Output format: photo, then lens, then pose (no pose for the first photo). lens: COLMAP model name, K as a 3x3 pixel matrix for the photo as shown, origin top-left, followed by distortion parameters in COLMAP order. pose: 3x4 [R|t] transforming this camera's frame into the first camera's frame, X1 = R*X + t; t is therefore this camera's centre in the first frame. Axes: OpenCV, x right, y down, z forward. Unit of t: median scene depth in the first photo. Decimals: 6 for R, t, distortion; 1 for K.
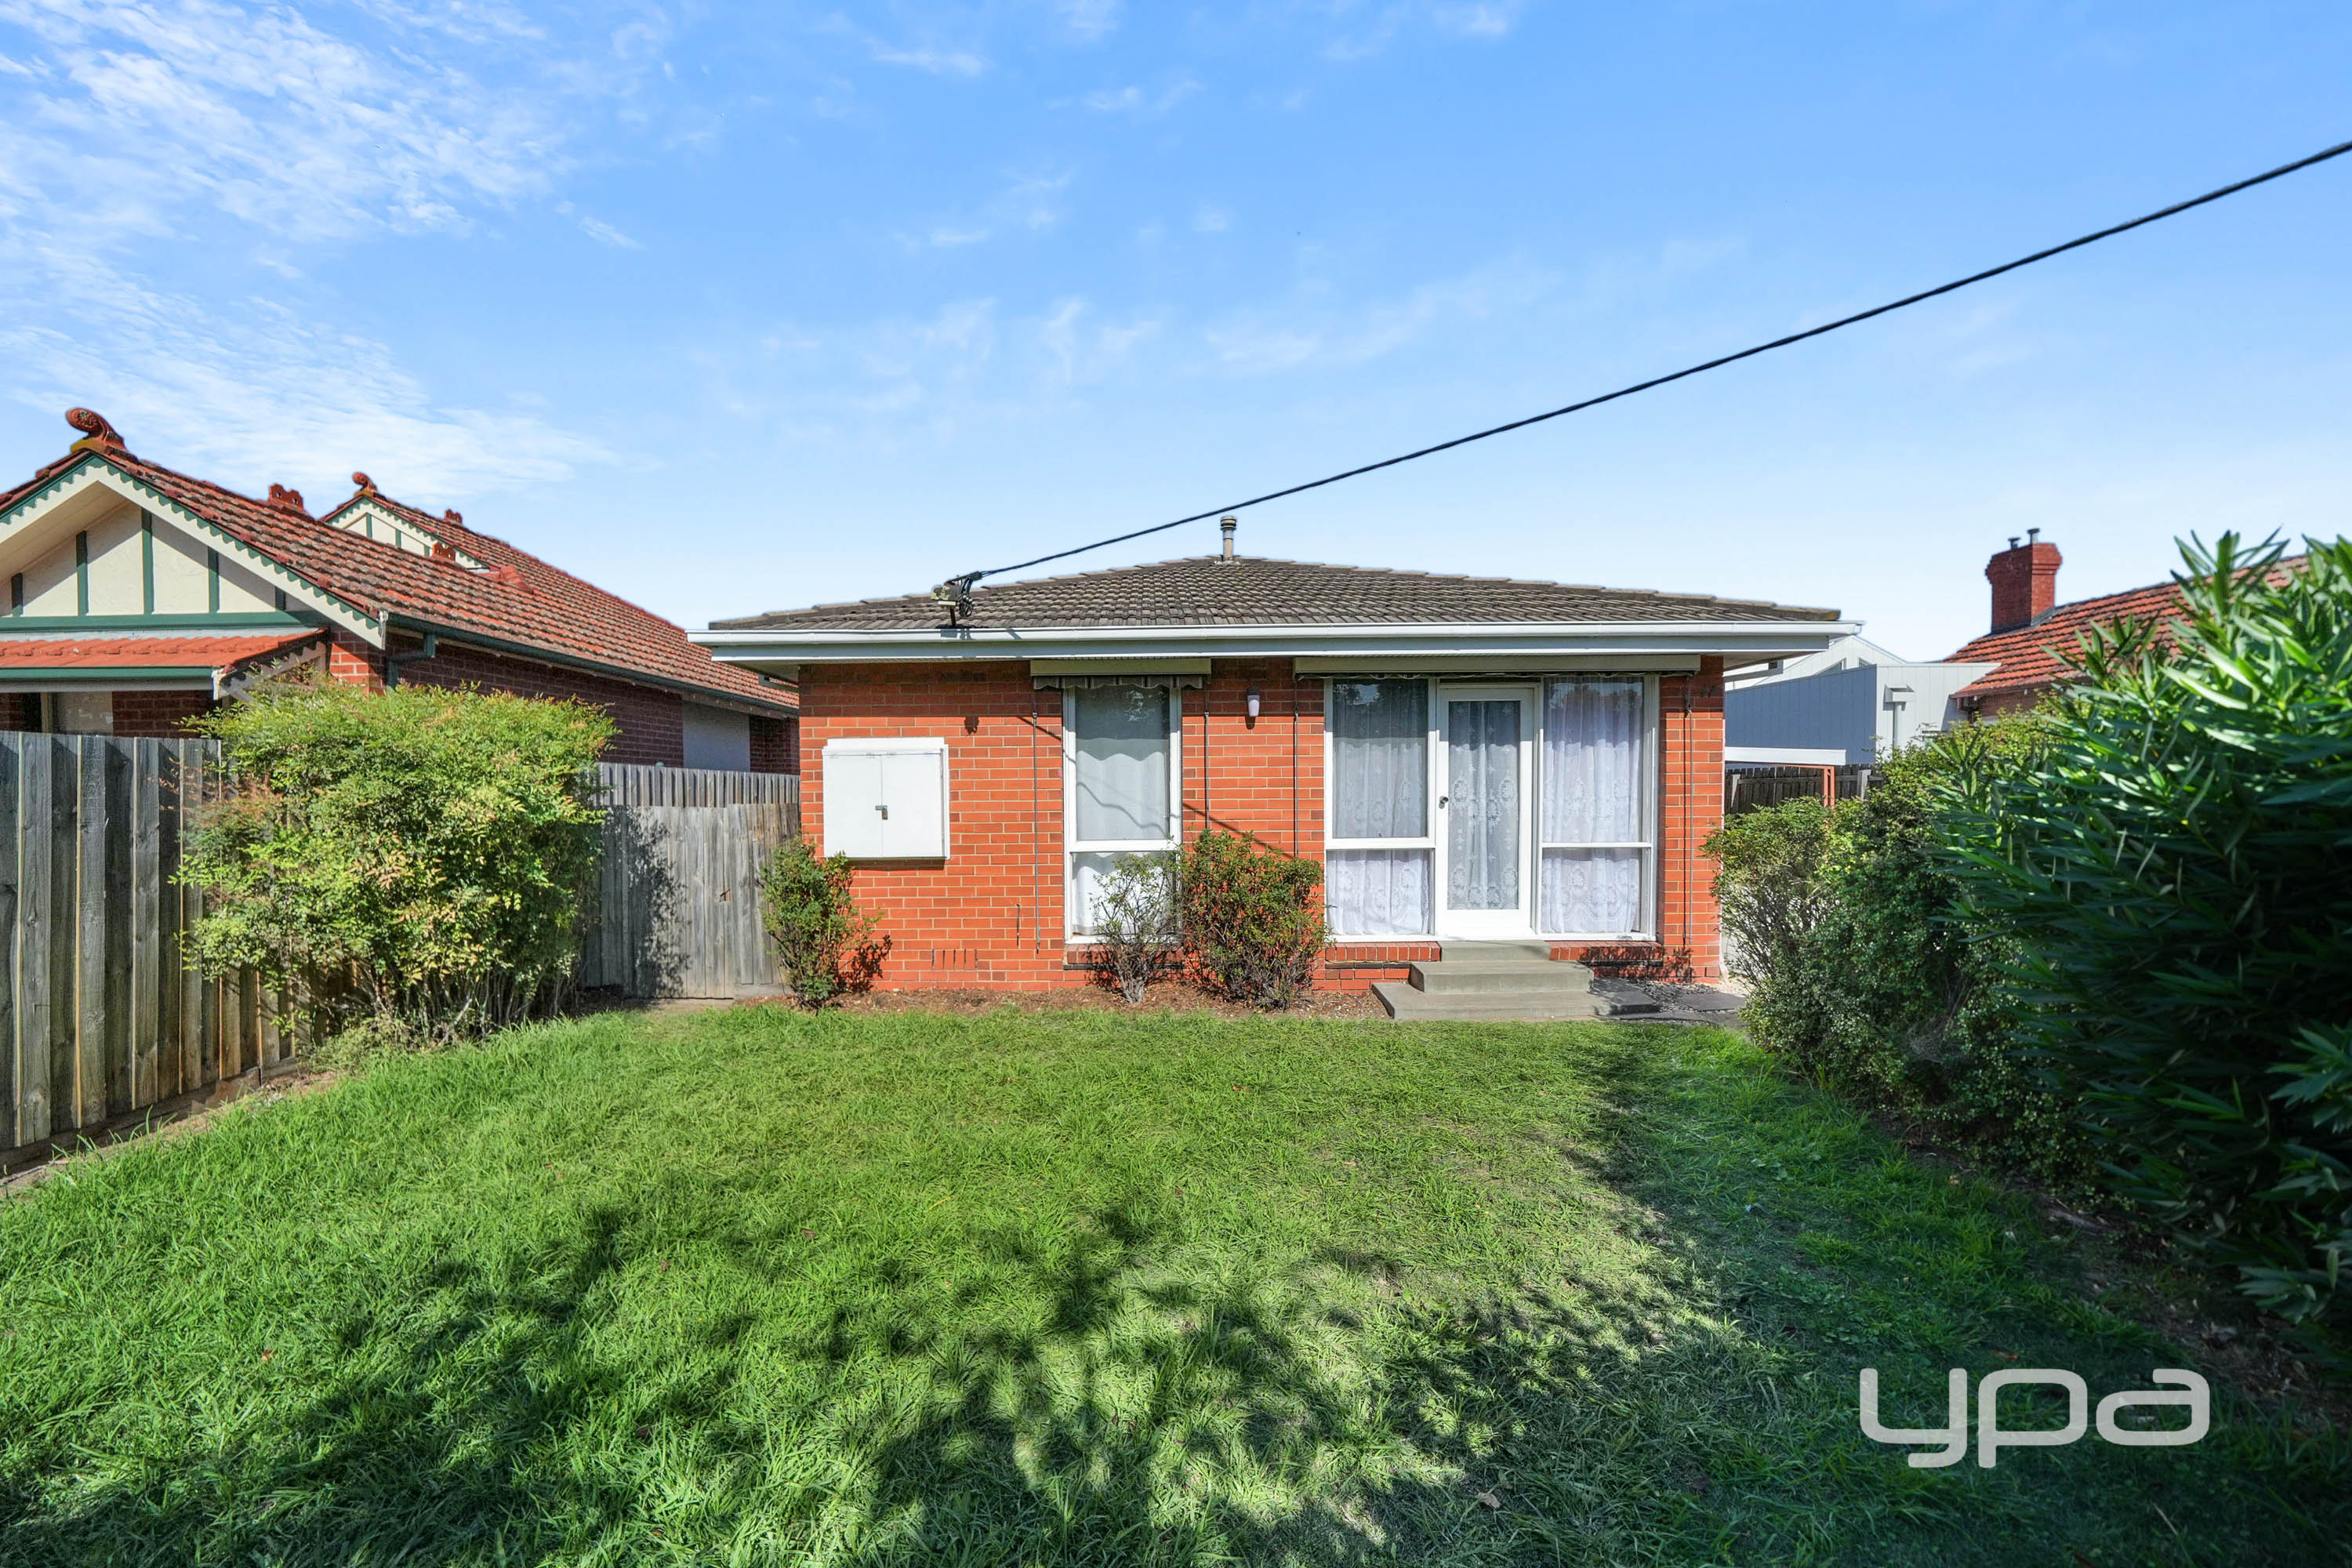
lens RADIAL K [[829.8, 0, 1175.5], [0, 829.8, 806.5], [0, 0, 1]] dist [-0.007162, -0.000014]
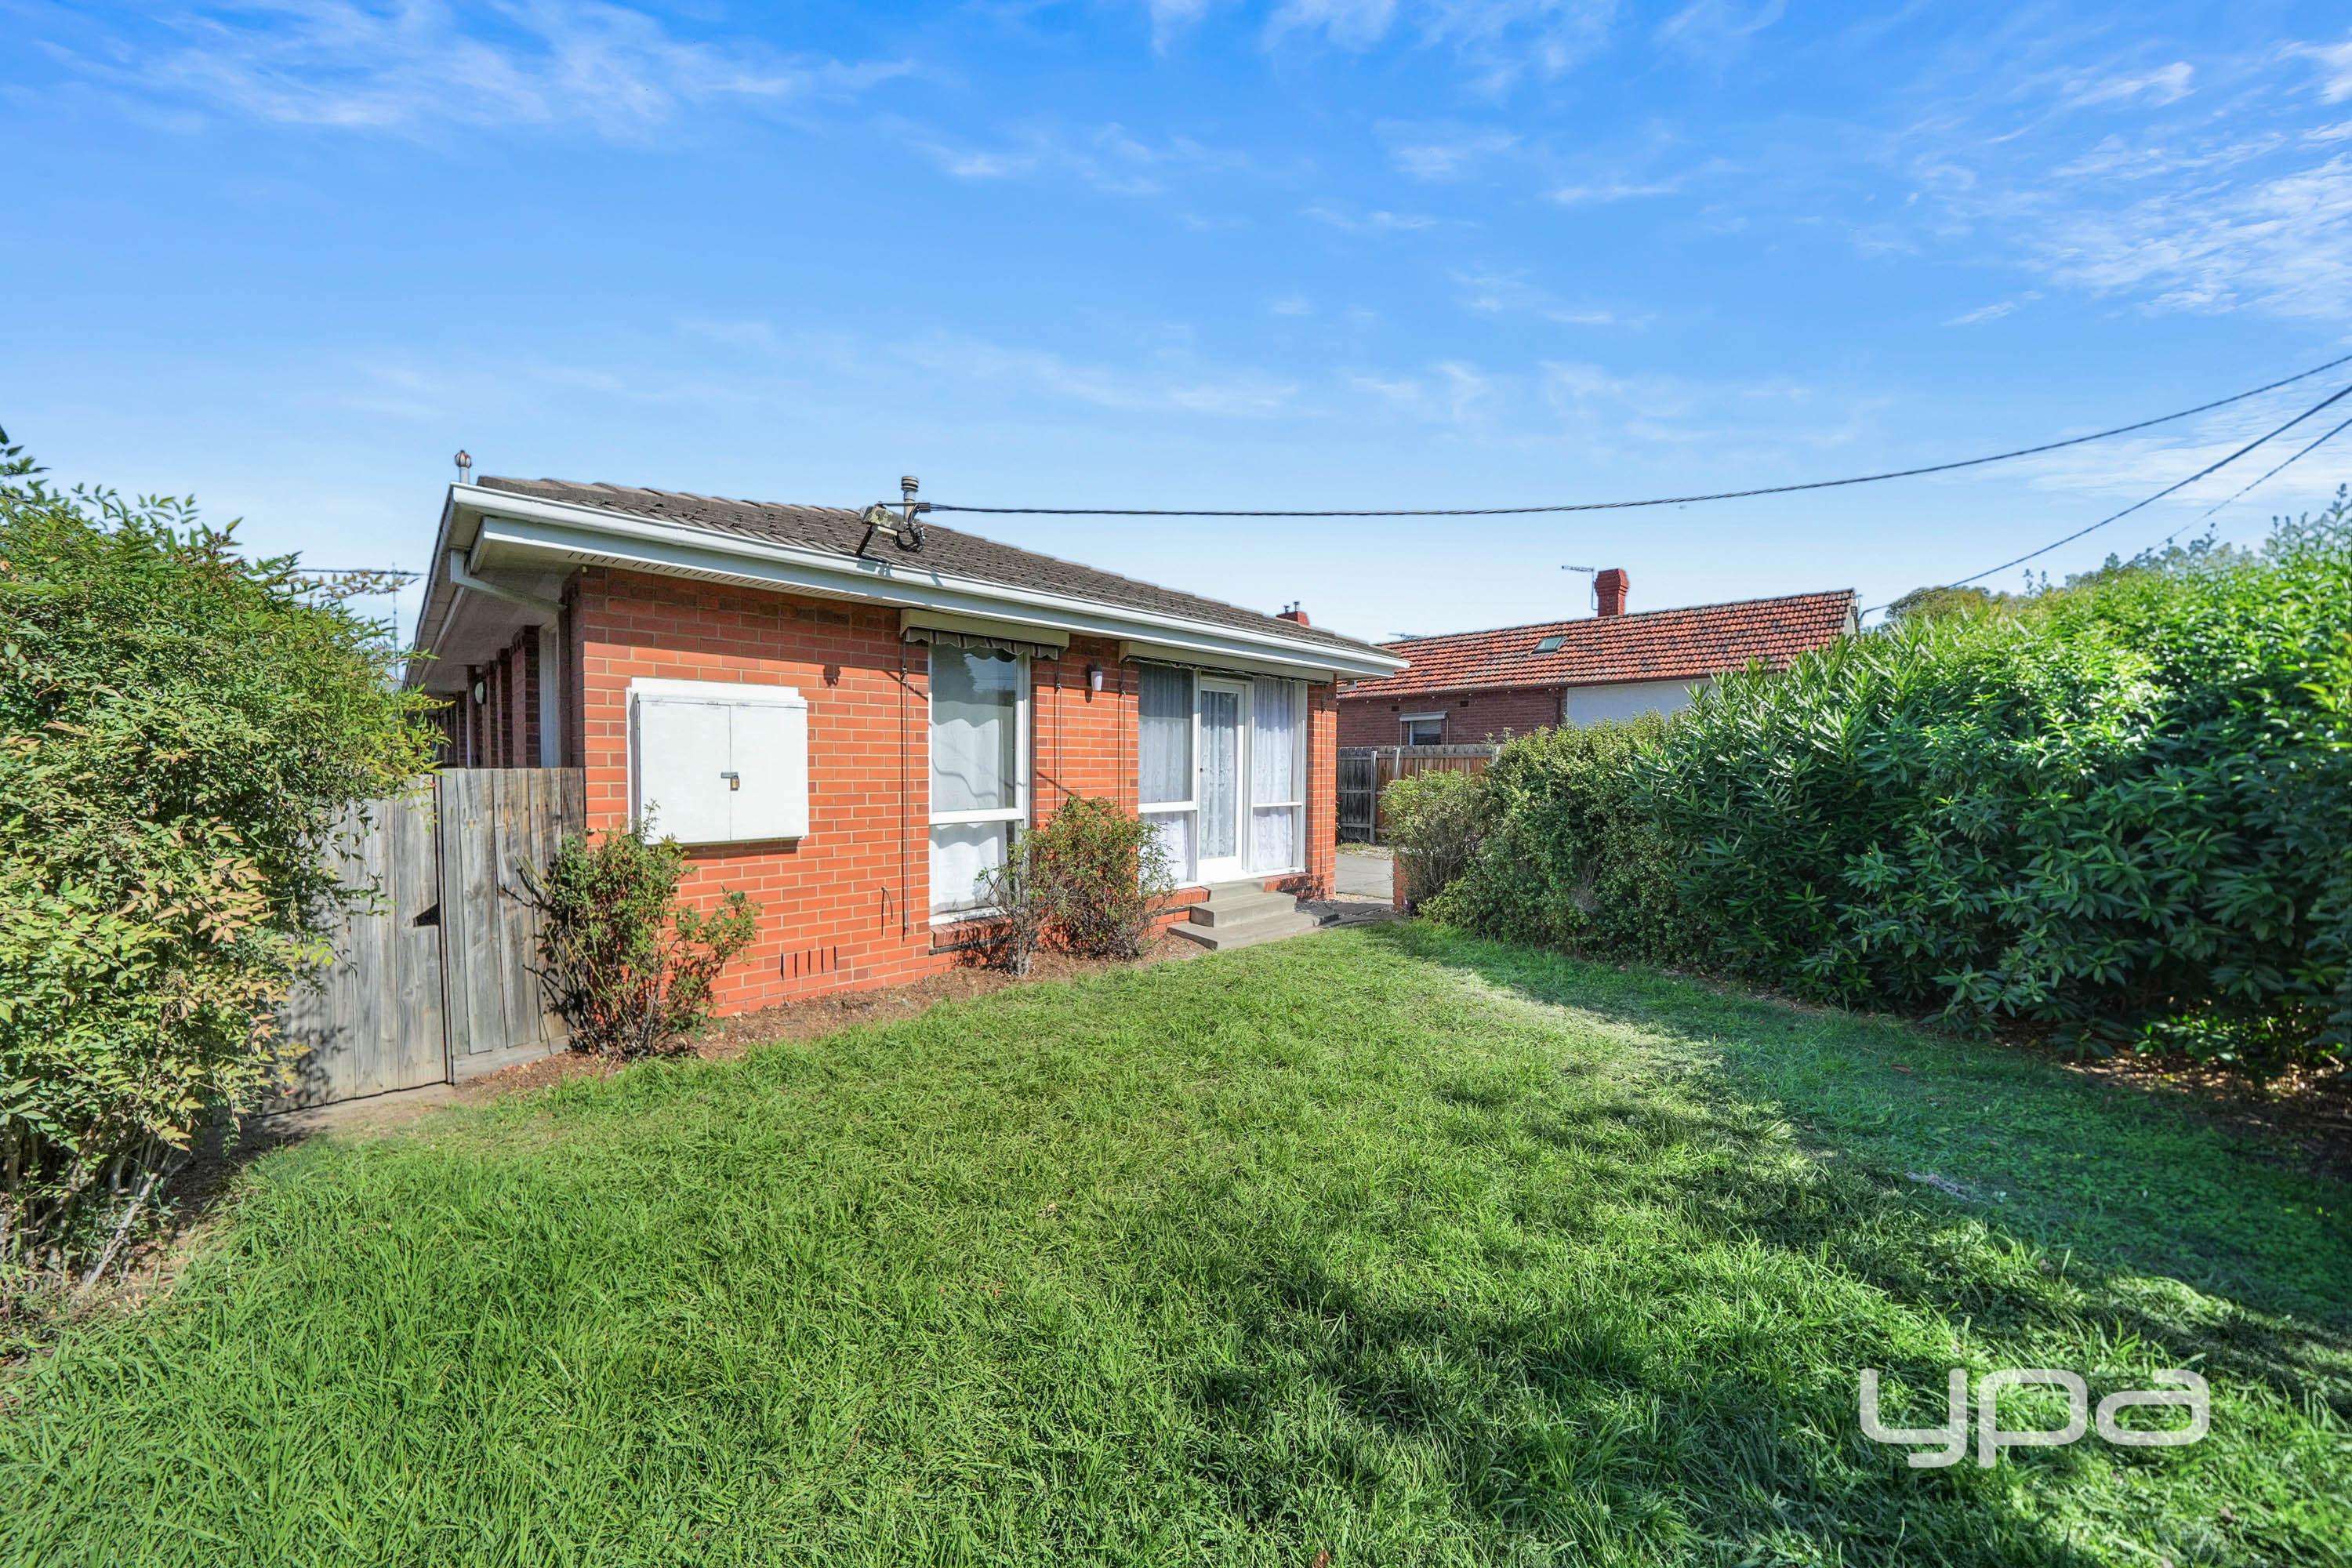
lens RADIAL K [[817.2, 0, 1129.5], [0, 817.2, 779.2], [0, 0, 1]] dist [-0.001790, -0.000075]
pose [[0.716385, 0.000229, 0.697705, -0.604469], [-0.001558, 0.999998, 0.001272, 0.003578], [-0.697703, -0.001998, 0.716384, 0.210387]]
